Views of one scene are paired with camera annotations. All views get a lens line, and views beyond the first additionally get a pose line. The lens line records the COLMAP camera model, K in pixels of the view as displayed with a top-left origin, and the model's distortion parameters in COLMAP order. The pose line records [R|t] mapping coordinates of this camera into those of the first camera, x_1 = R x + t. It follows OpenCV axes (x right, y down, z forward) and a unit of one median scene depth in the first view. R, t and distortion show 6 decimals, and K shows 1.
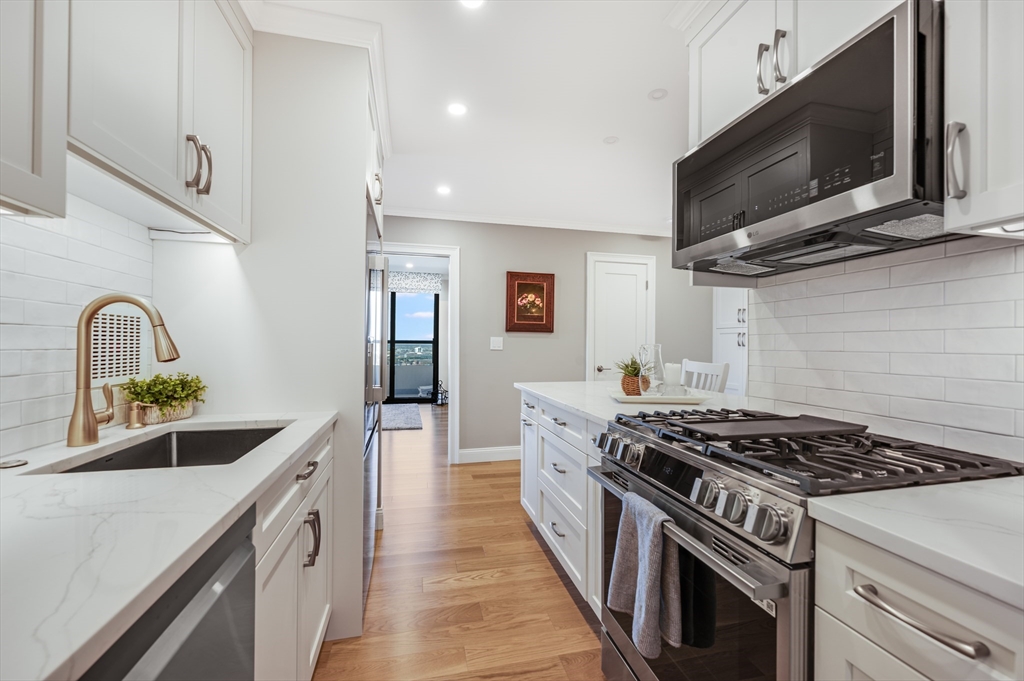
lens RADIAL K [[413.4, 0, 513.6], [0, 413.4, 346.1], [0, 0, 1]] dist [-0.000823, -0.000717]
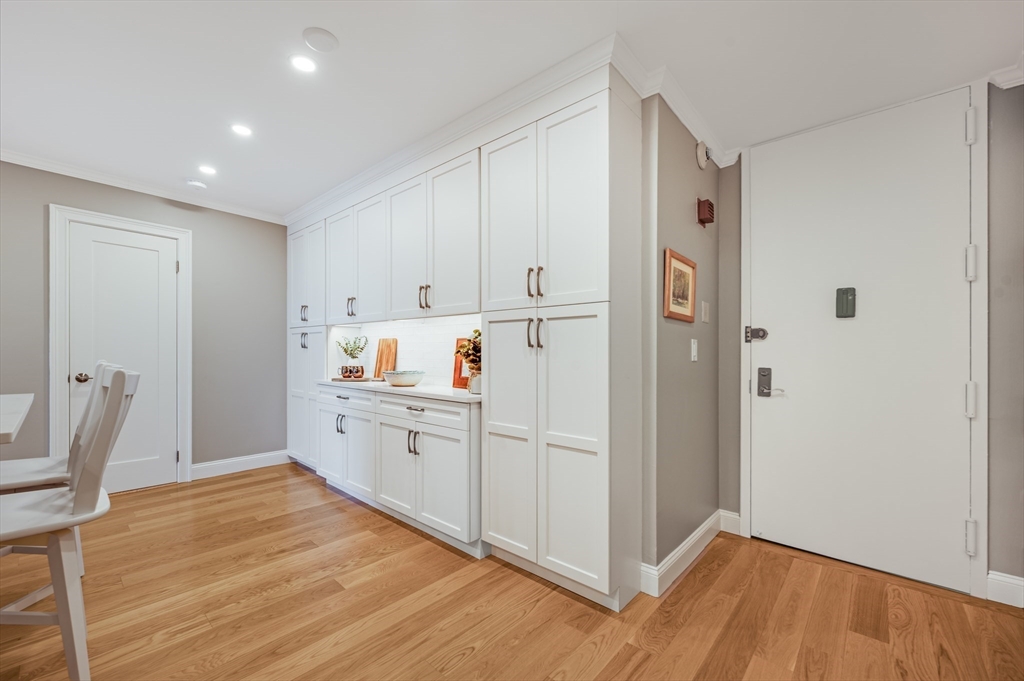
lens RADIAL K [[413.4, 0, 502.9], [0, 413.4, 352.5], [0, 0, 1]] dist [-0.000823, -0.000717]
pose [[0.827664, 0.010494, 0.561126, 0.419292], [-0.009294, 0.999944, -0.004992, 0.010002], [-0.561147, -0.001084, 0.827715, 0.034278]]
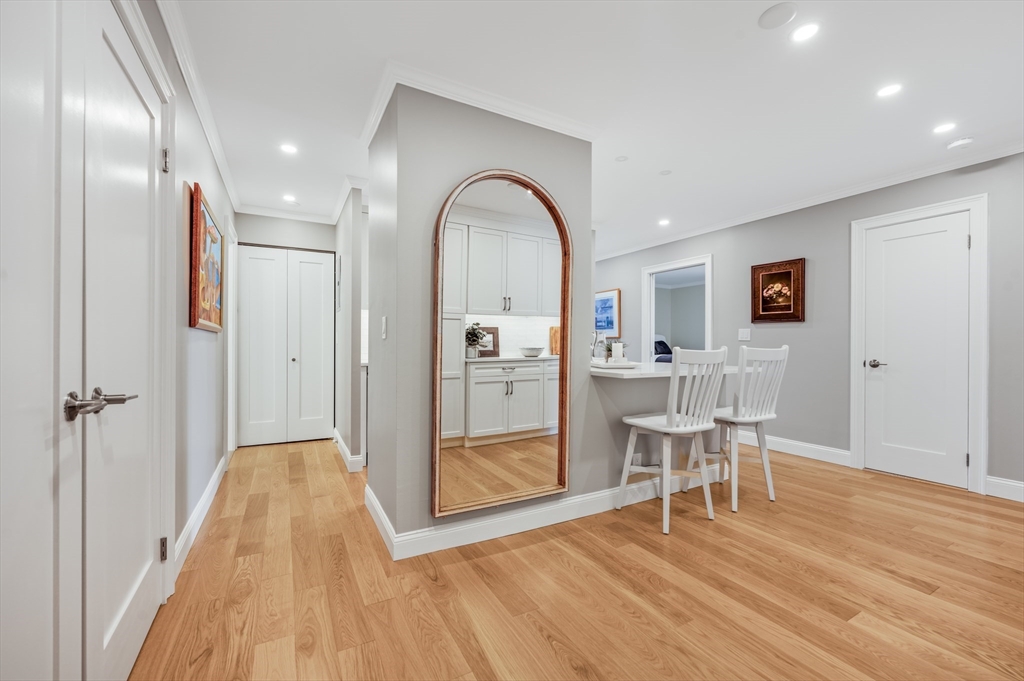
lens RADIAL K [[413.4, 0, 505.9], [0, 413.4, 346.4], [0, 0, 1]] dist [-0.000823, -0.000717]
pose [[0.263979, 0.008324, -0.964493, 0.826862], [-0.004739, 0.999962, 0.007333, 0.019747], [0.964517, 0.002635, 0.264008, 0.113302]]
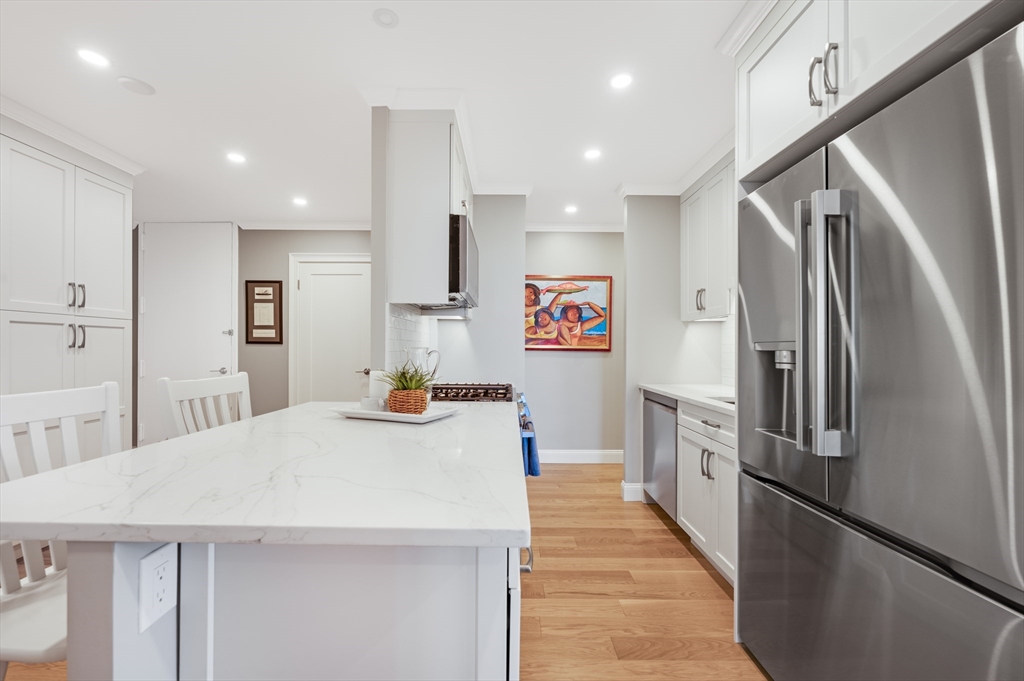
lens RADIAL K [[413.4, 0, 513.8], [0, 413.4, 348.1], [0, 0, 1]] dist [-0.000823, -0.000717]
pose [[-0.975189, -0.000694, 0.221374, -0.028262], [-0.001175, 0.999997, -0.002037, 0.000994], [-0.221372, -0.002247, -0.975187, 0.848937]]
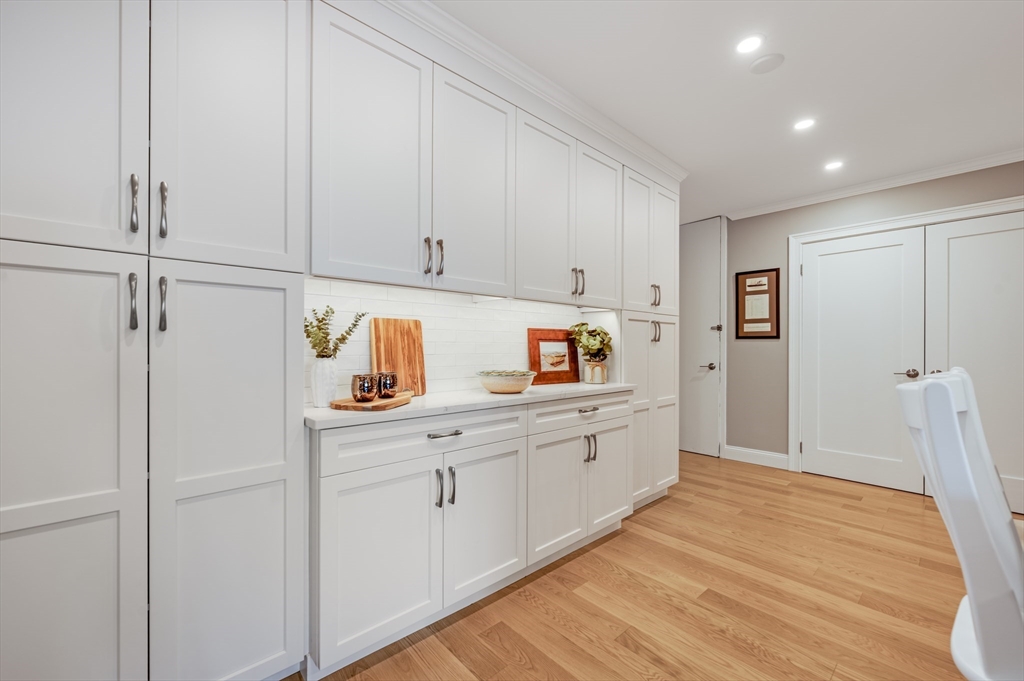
lens RADIAL K [[413.4, 0, 507.0], [0, 413.4, 348.4], [0, 0, 1]] dist [-0.000823, -0.000717]
pose [[-0.482678, 0.000873, 0.875797, 0.240938], [0.000194, 1.000000, -0.000890, 0.012073], [-0.875798, -0.000259, -0.482678, 0.948642]]
